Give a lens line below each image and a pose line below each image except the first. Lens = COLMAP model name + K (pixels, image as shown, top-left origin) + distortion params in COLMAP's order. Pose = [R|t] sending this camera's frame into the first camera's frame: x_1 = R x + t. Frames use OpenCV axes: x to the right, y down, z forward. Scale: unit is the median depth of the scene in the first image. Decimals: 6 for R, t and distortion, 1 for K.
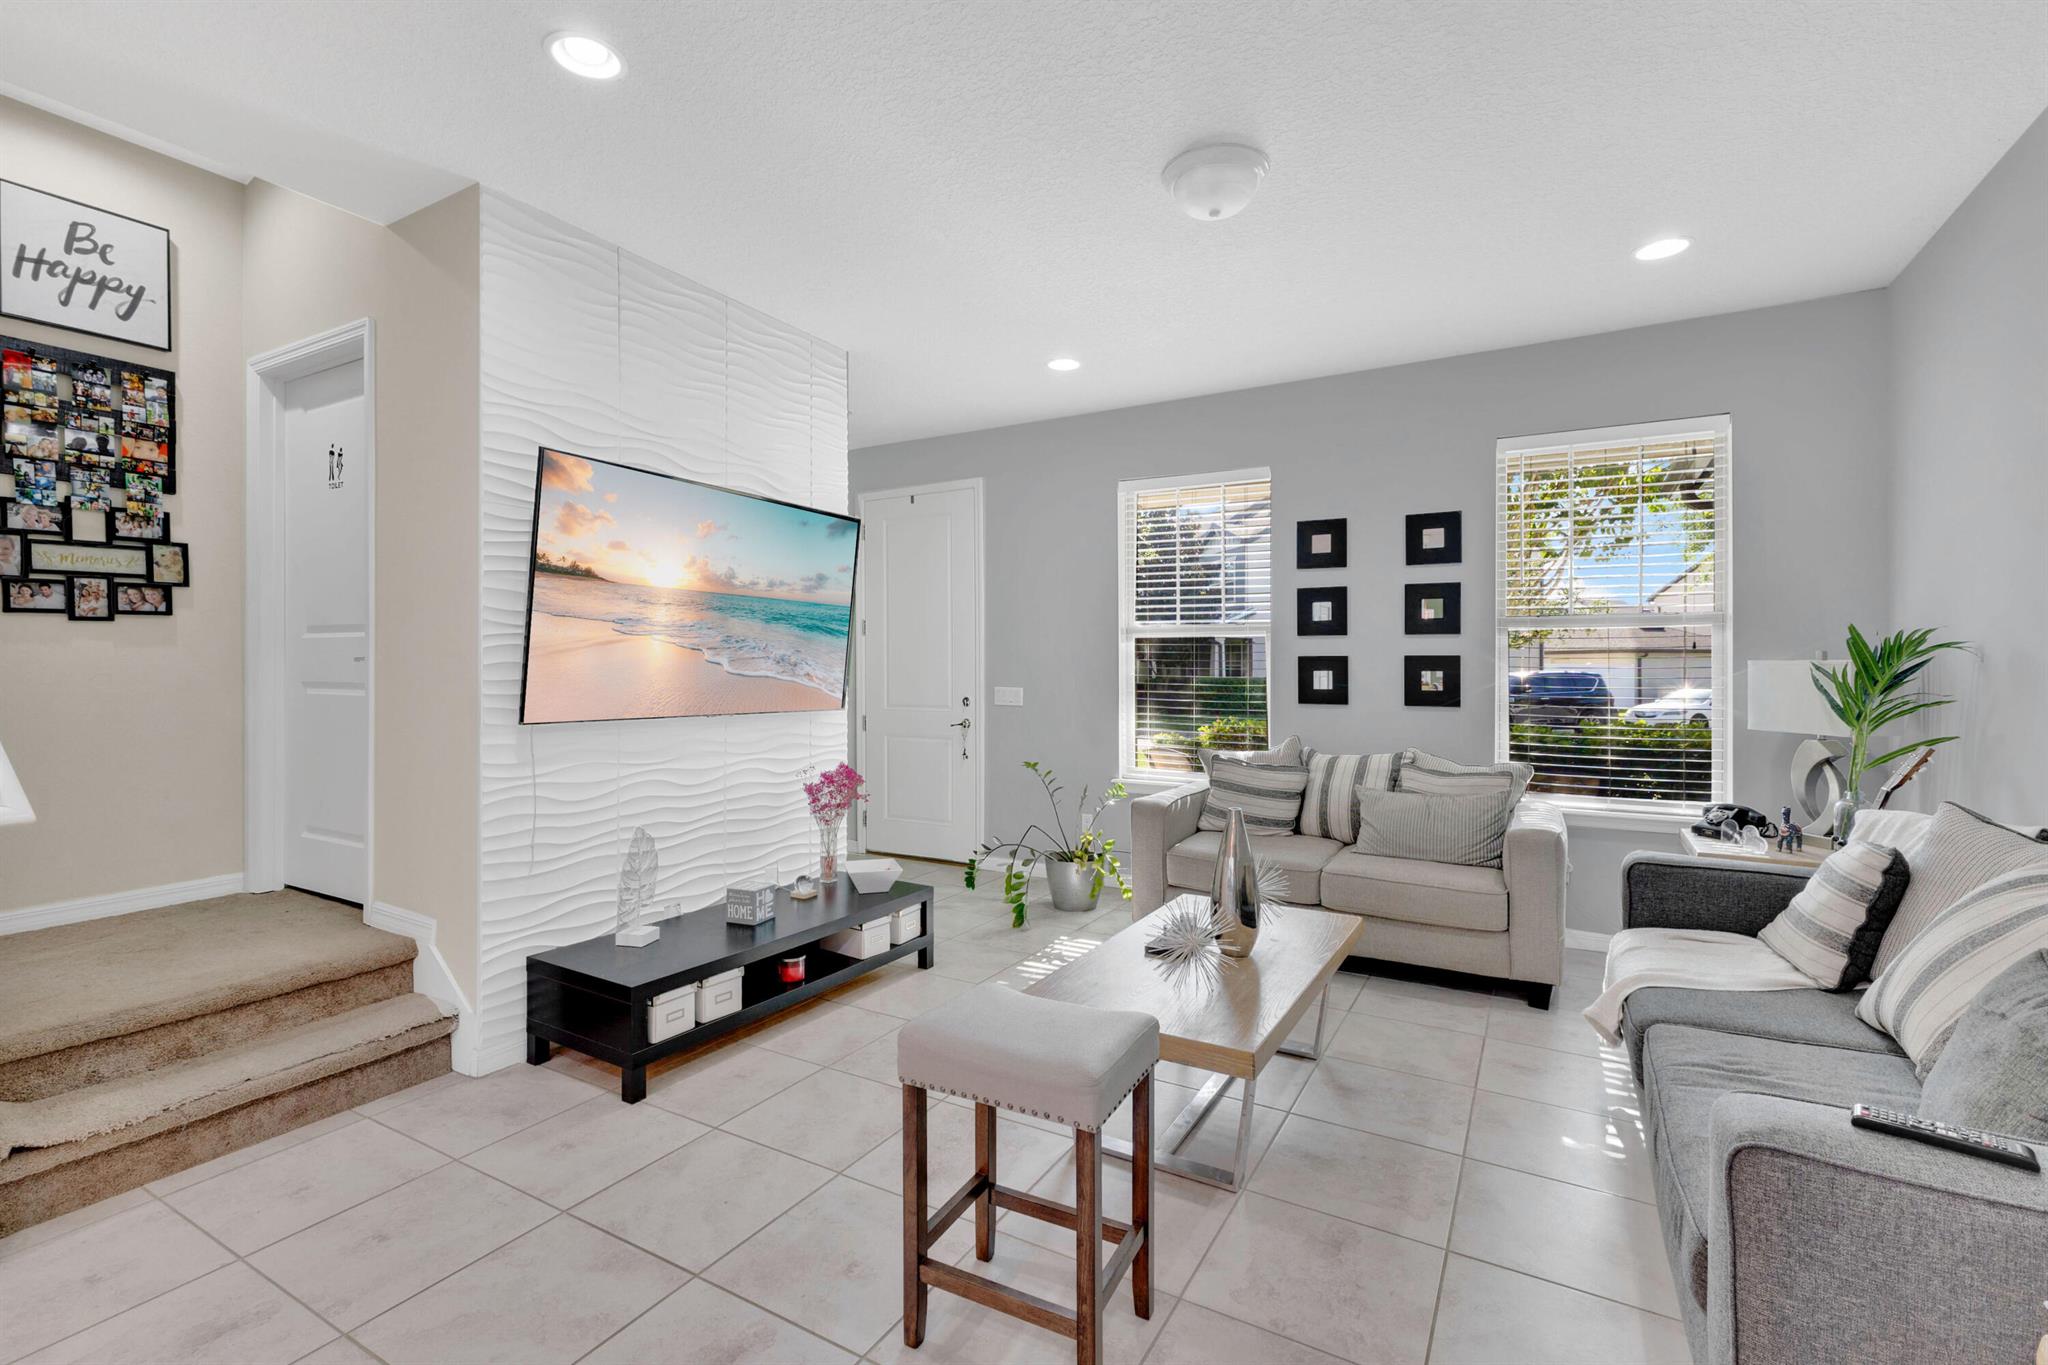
lens RADIAL K [[918.4, 0, 1010.6], [0, 918.4, 669.6], [0, 0, 1]] dist [0.012430, -0.001417]
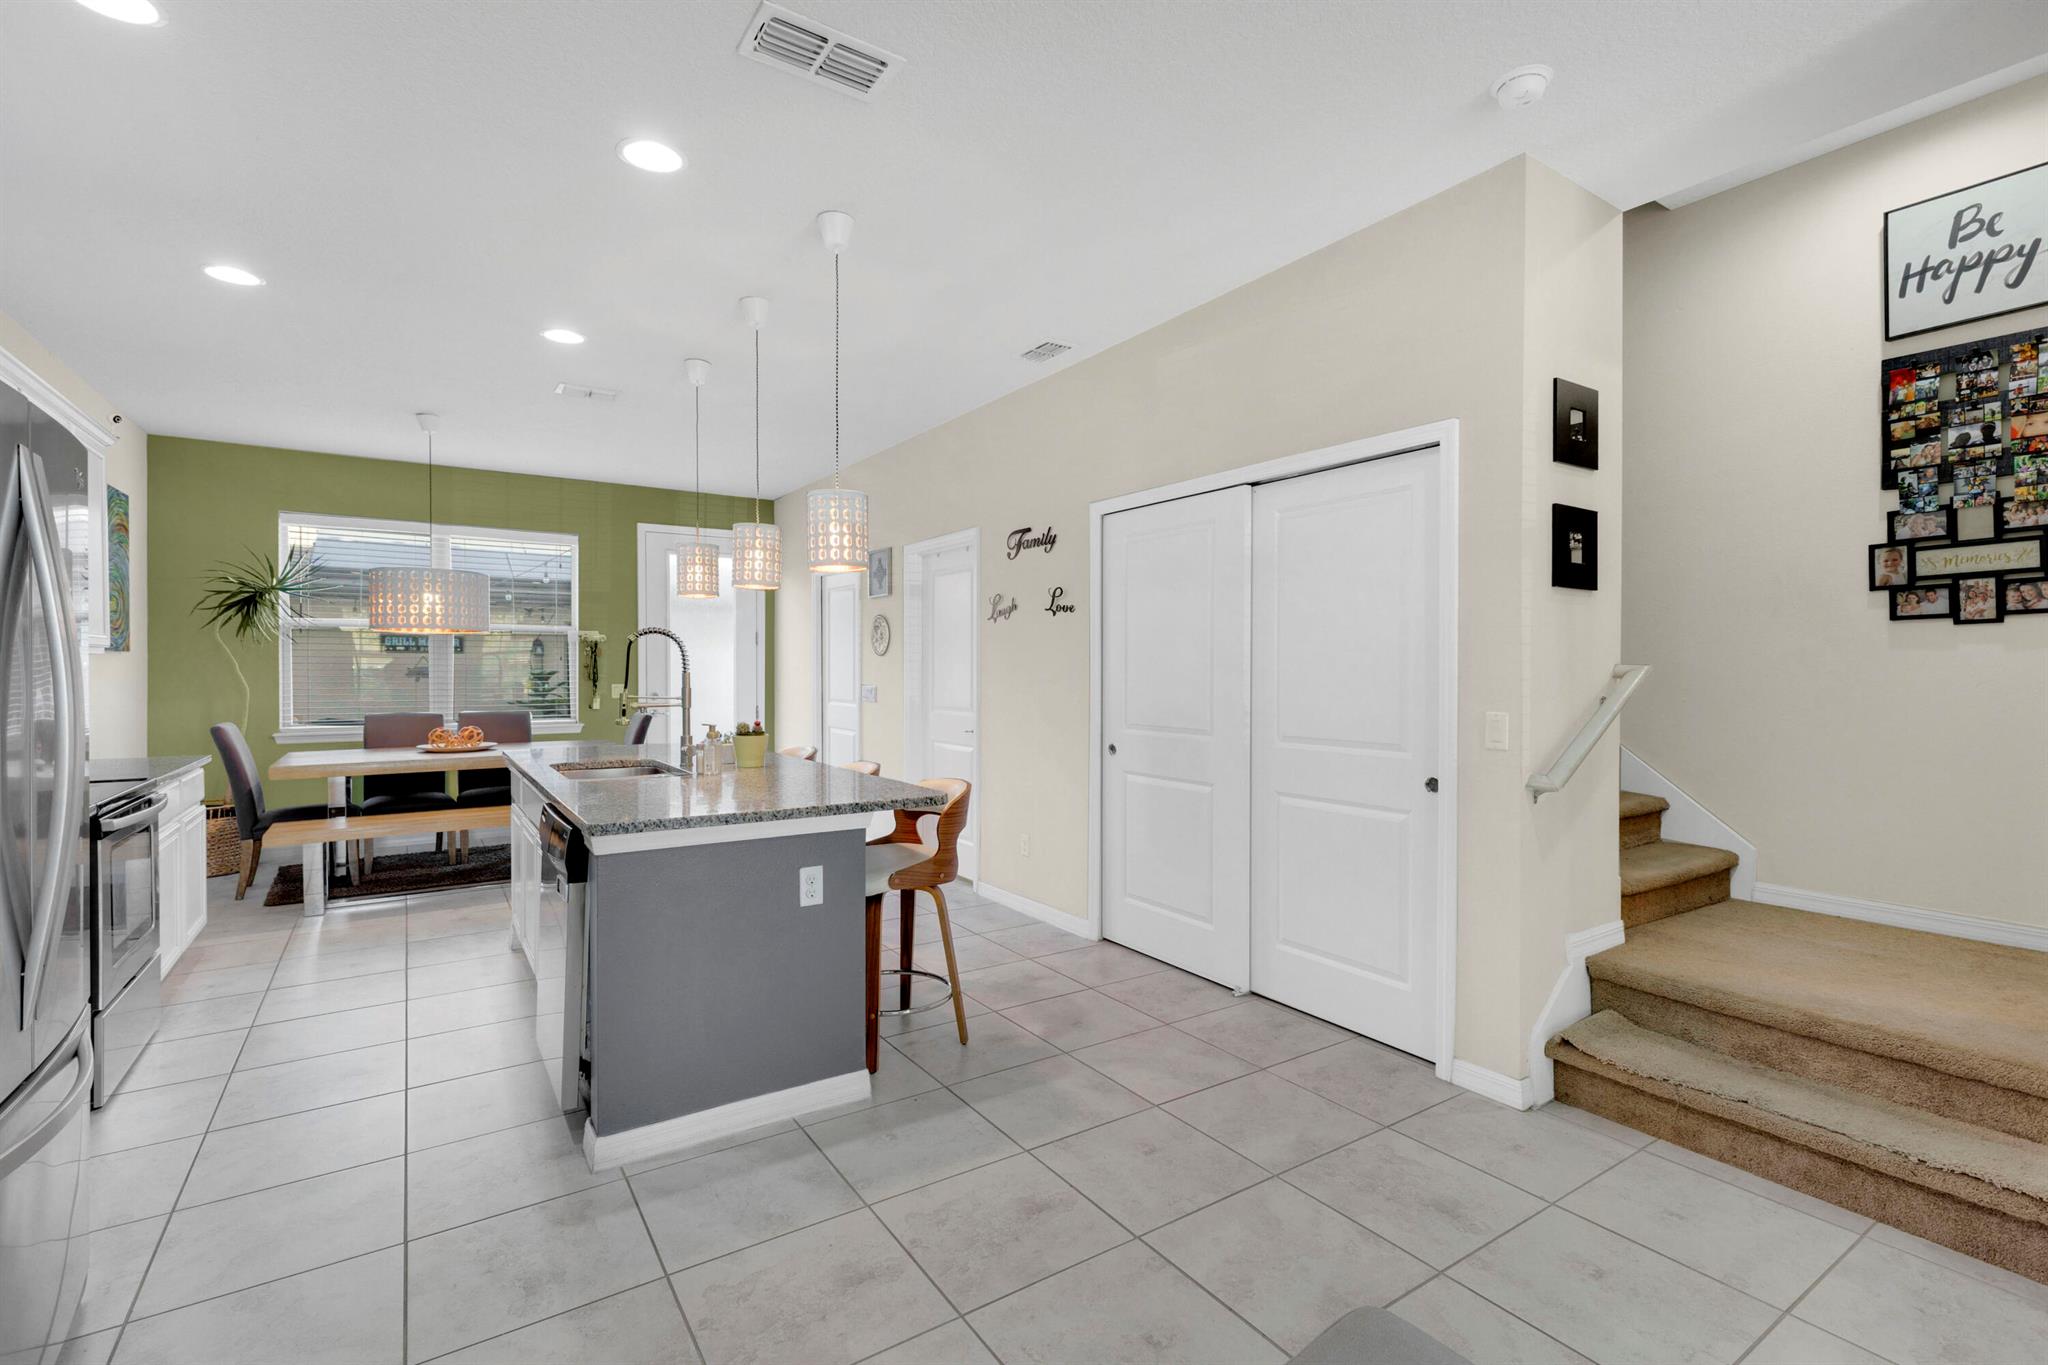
lens RADIAL K [[918.4, 0, 1051.5], [0, 918.4, 666.8], [0, 0, 1]] dist [0.012430, -0.001417]
pose [[-0.404782, -0.001319, -0.914412, 0.251109], [-0.002859, 0.999996, -0.000177, -0.005869], [0.914409, 0.002543, -0.404784, 0.520052]]
